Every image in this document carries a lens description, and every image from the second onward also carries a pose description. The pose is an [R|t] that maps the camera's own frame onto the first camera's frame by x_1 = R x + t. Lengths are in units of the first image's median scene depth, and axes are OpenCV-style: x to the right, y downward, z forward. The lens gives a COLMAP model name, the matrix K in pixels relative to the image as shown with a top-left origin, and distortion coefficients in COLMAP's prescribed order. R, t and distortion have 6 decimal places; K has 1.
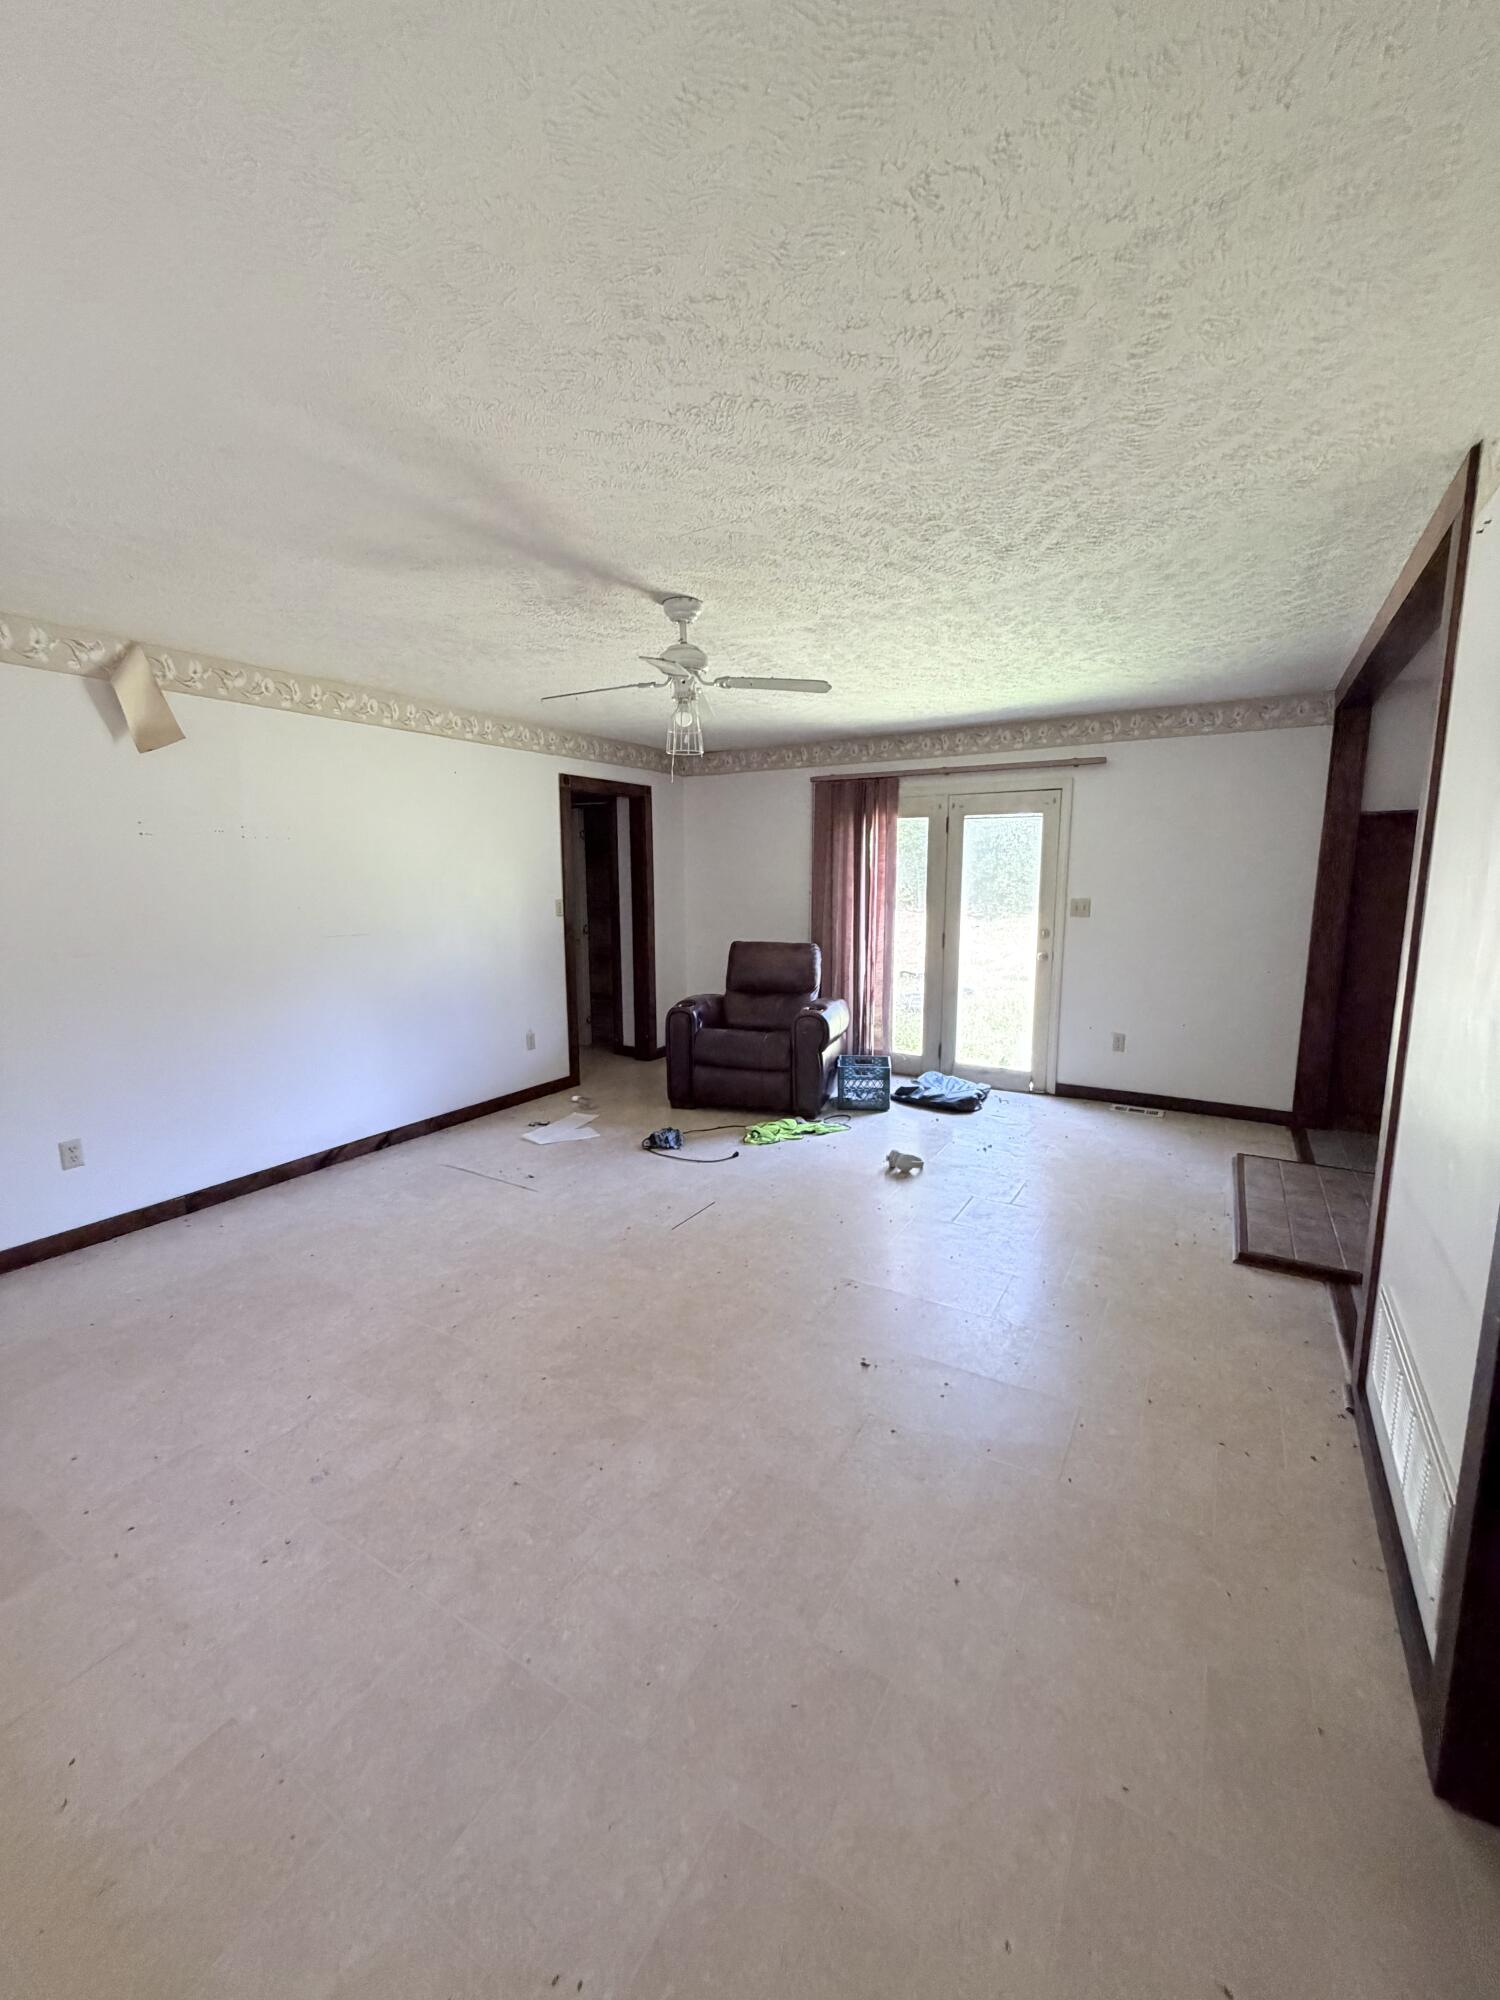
lens RADIAL K [[802.5, 0, 750.0], [0, 802.5, 1000.0], [0, 0, 1]] dist [0.001061, 0.000610]
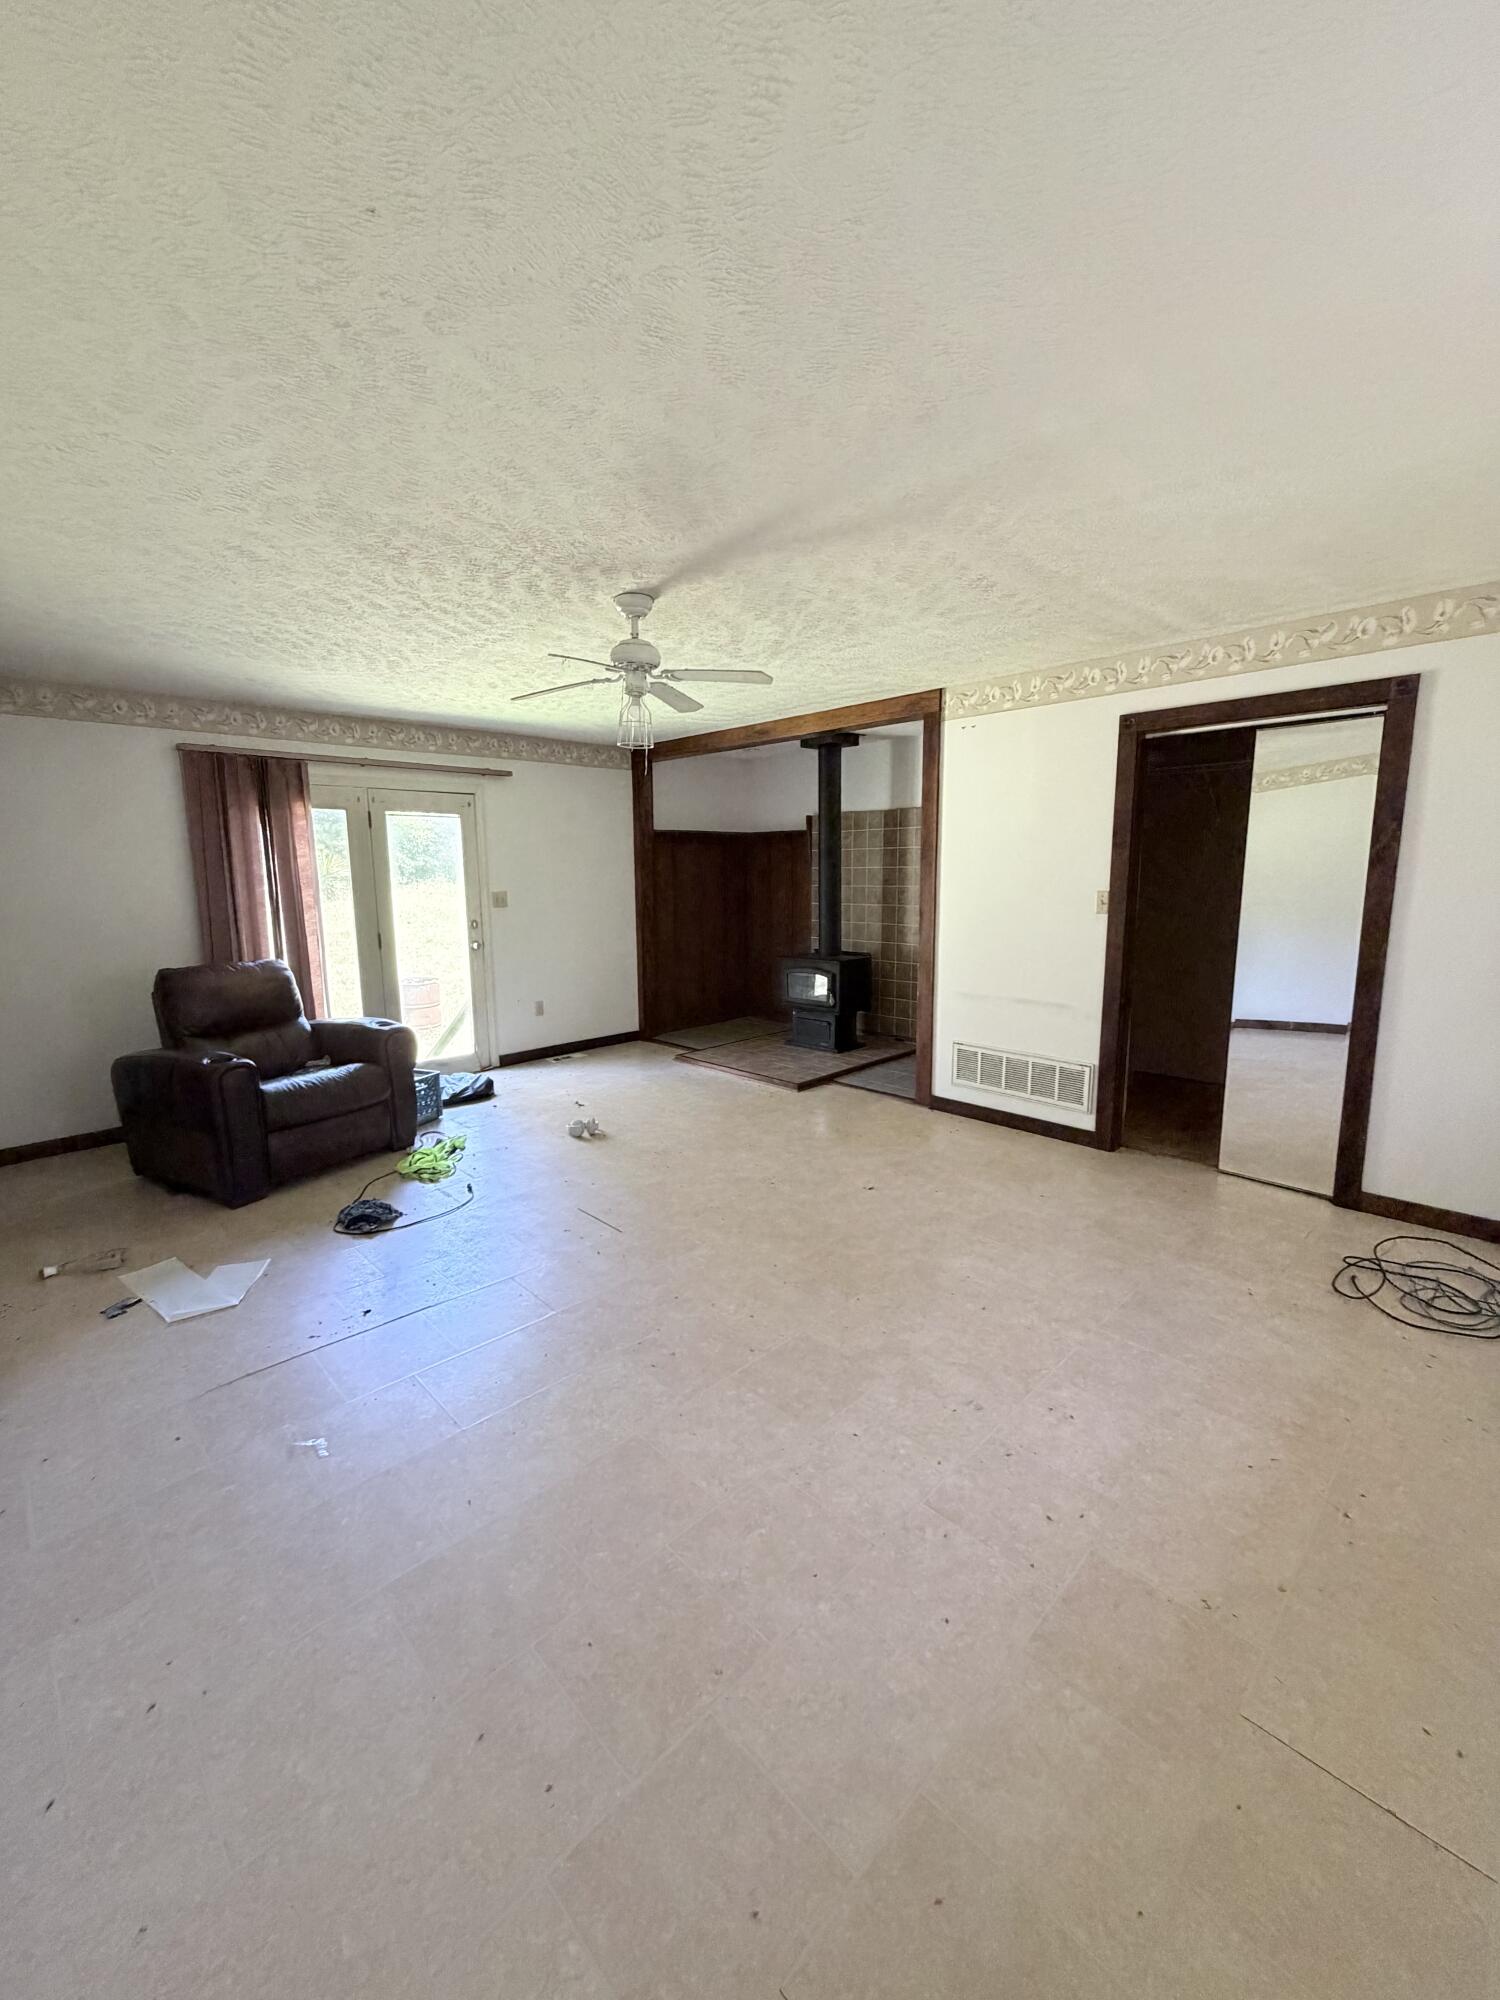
lens RADIAL K [[802.5, 0, 750.0], [0, 802.5, 1000.0], [0, 0, 1]] dist [0.001061, 0.000610]
pose [[0.245907, -0.156109, 0.956640, -0.651008], [0.162146, 0.979664, 0.118186, -0.054234], [-0.955635, 0.126052, 0.266218, 0.385232]]
